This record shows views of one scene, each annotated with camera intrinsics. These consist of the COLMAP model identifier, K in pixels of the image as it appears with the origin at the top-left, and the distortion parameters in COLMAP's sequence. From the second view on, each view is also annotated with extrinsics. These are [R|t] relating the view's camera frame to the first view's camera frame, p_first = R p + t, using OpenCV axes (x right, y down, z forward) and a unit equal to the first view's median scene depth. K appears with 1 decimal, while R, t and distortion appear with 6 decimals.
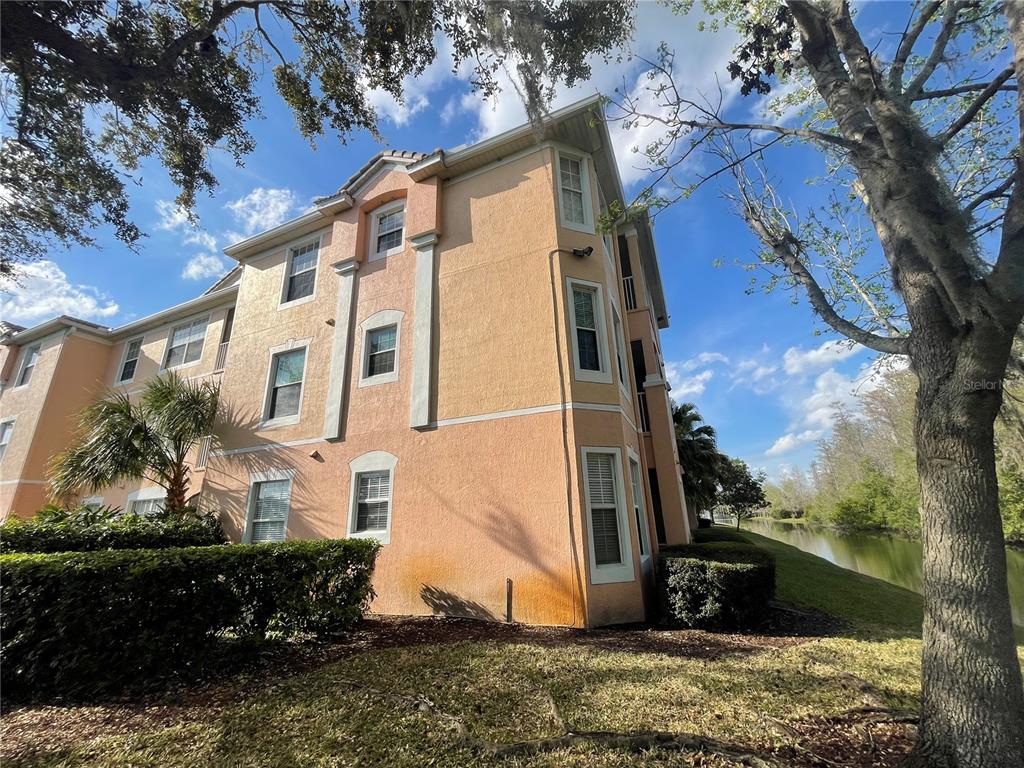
lens RADIAL K [[415.0, 0, 506.5], [0, 415.0, 385.0], [0, 0, 1]] dist [-0.001561, 0.000363]
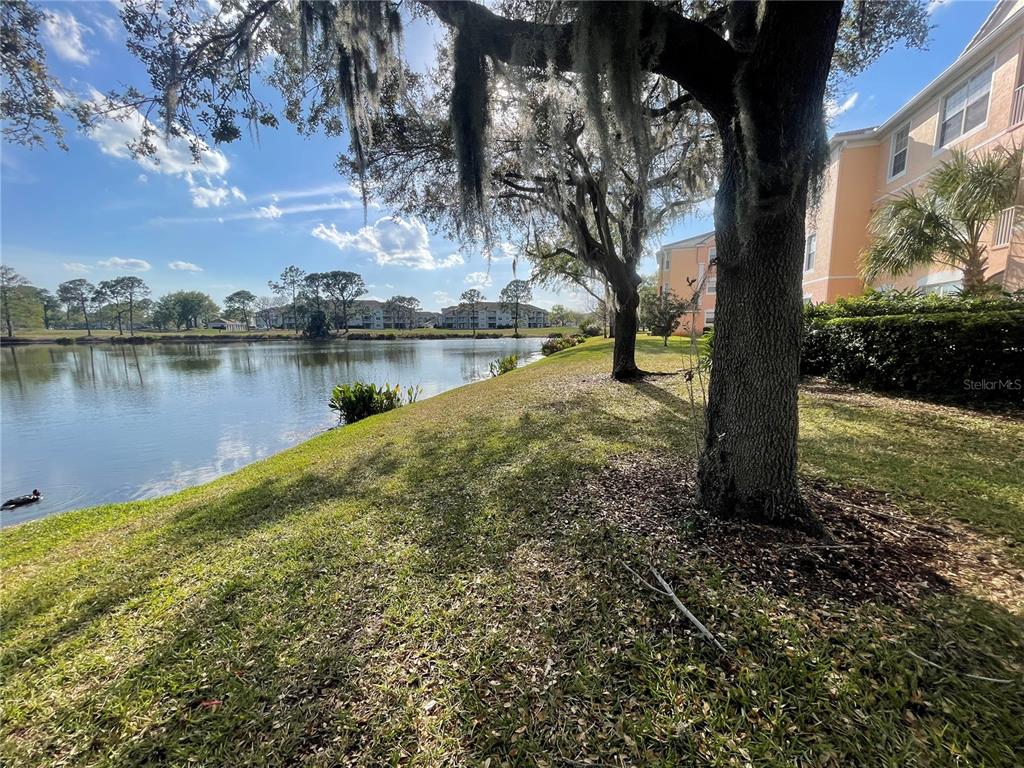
lens RADIAL K [[415.0, 0, 509.0], [0, 415.0, 384.6], [0, 0, 1]] dist [-0.001561, 0.000363]
pose [[0.113093, 0.164561, -0.979862, 0.111362], [0.311845, 0.930478, 0.192260, -0.035212], [0.943378, -0.327309, 0.053913, -0.215213]]
